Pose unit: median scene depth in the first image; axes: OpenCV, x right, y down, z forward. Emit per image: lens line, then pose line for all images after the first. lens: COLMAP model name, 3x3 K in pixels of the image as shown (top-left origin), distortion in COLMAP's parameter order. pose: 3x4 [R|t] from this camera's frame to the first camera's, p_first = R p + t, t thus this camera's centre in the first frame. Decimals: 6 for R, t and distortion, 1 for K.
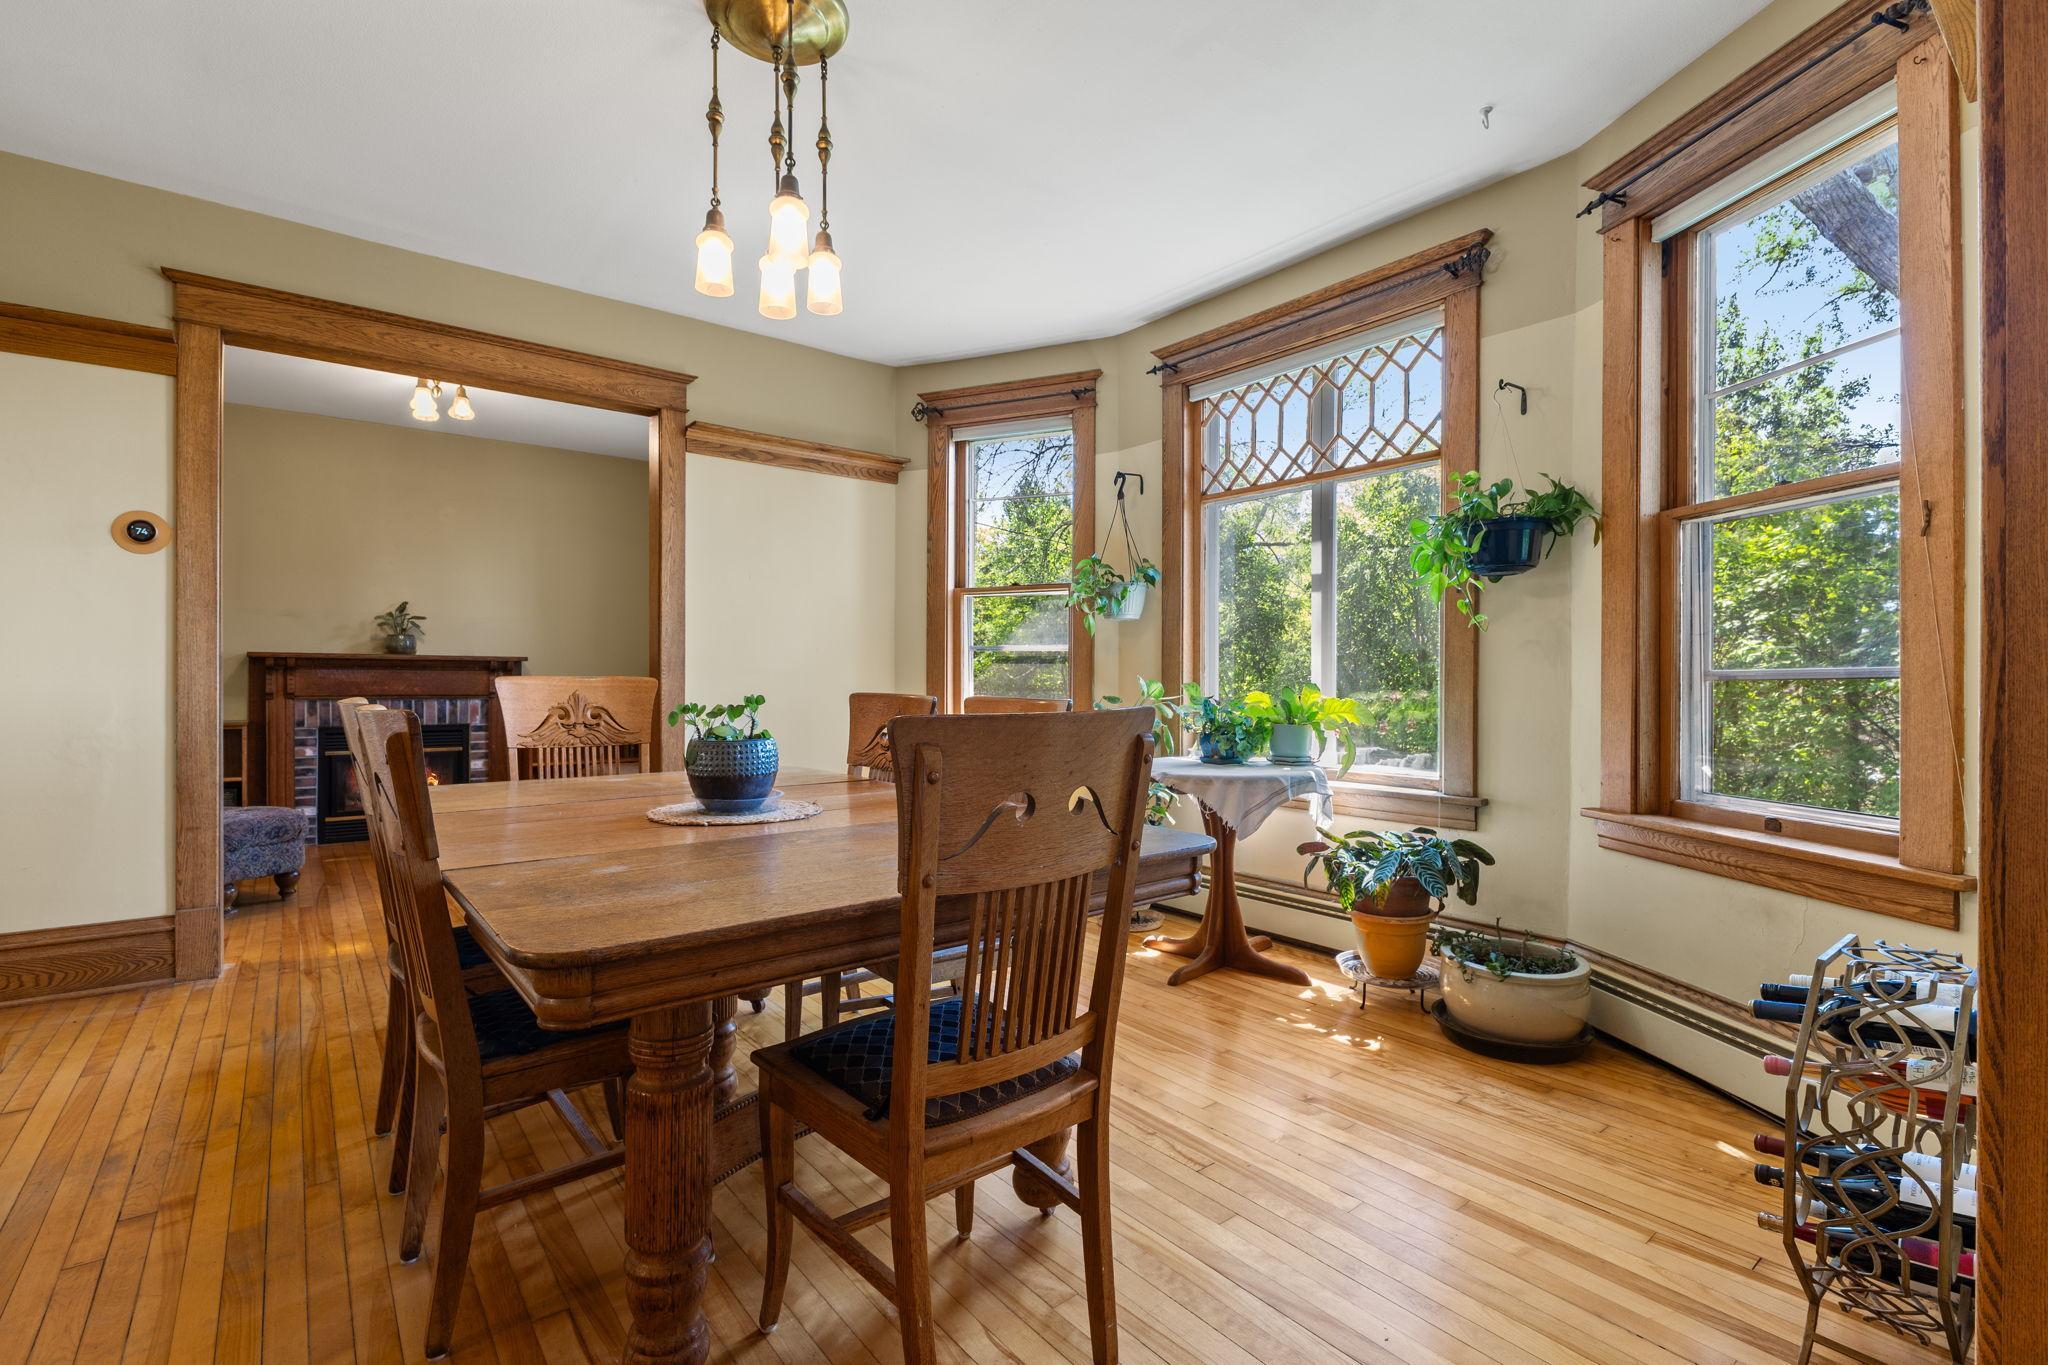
lens RADIAL K [[901.6, 0, 1014.8], [0, 901.6, 676.1], [0, 0, 1]] dist [-0.001914, 0.000069]
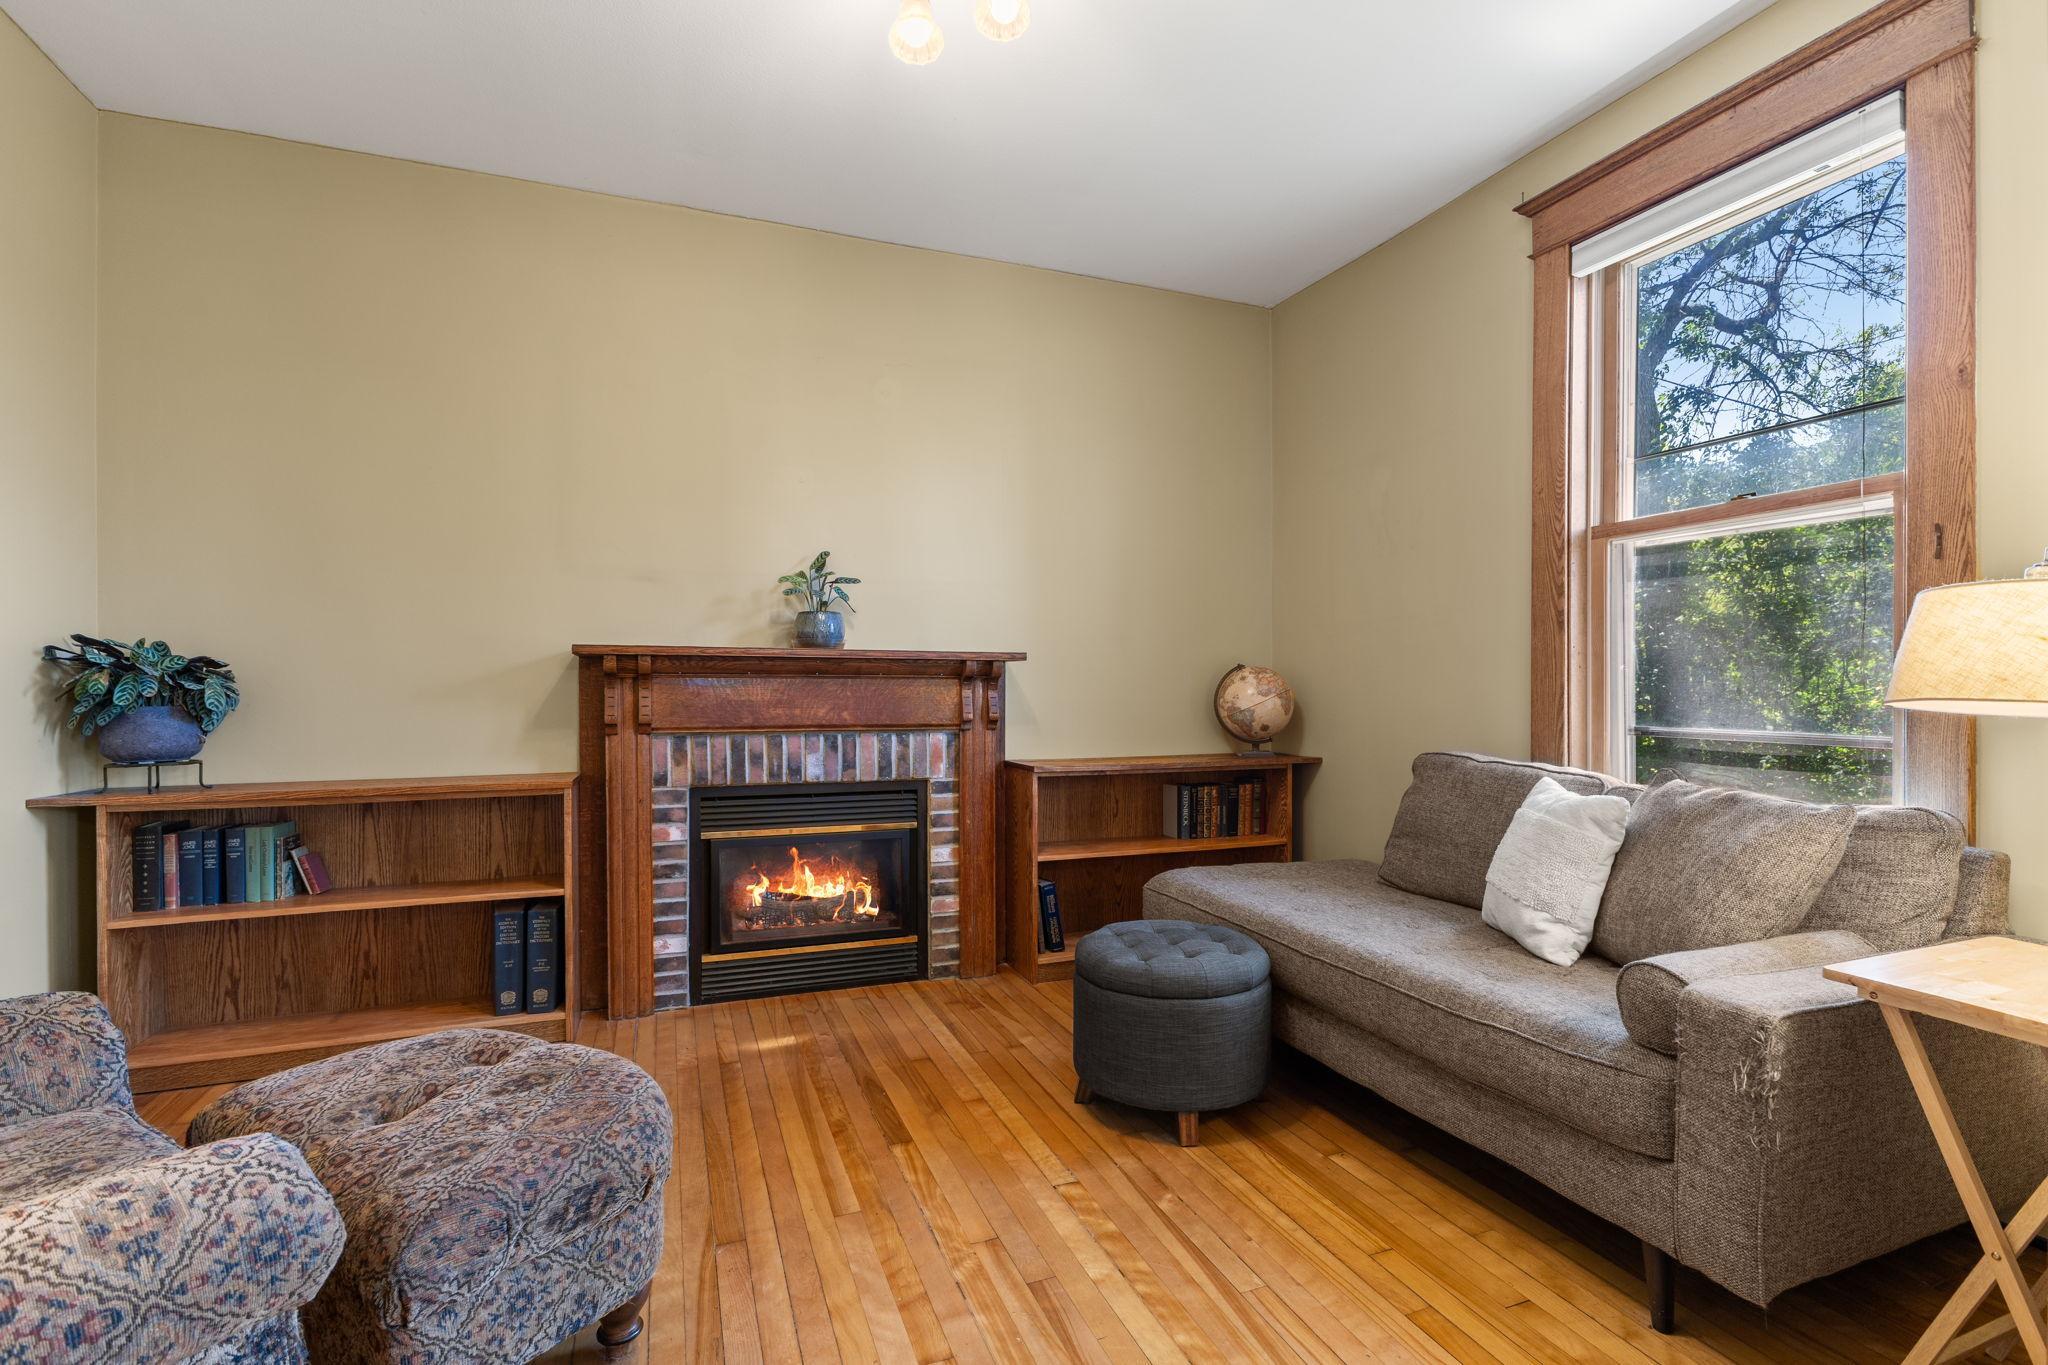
lens RADIAL K [[901.6, 0, 1026.6], [0, 901.6, 690.1], [0, 0, 1]] dist [-0.001914, 0.000069]
pose [[0.956851, -0.000821, -0.290579, -0.424458], [0.002505, 0.999982, 0.005423, -0.002492], [0.290569, -0.005917, 0.956836, 0.544349]]
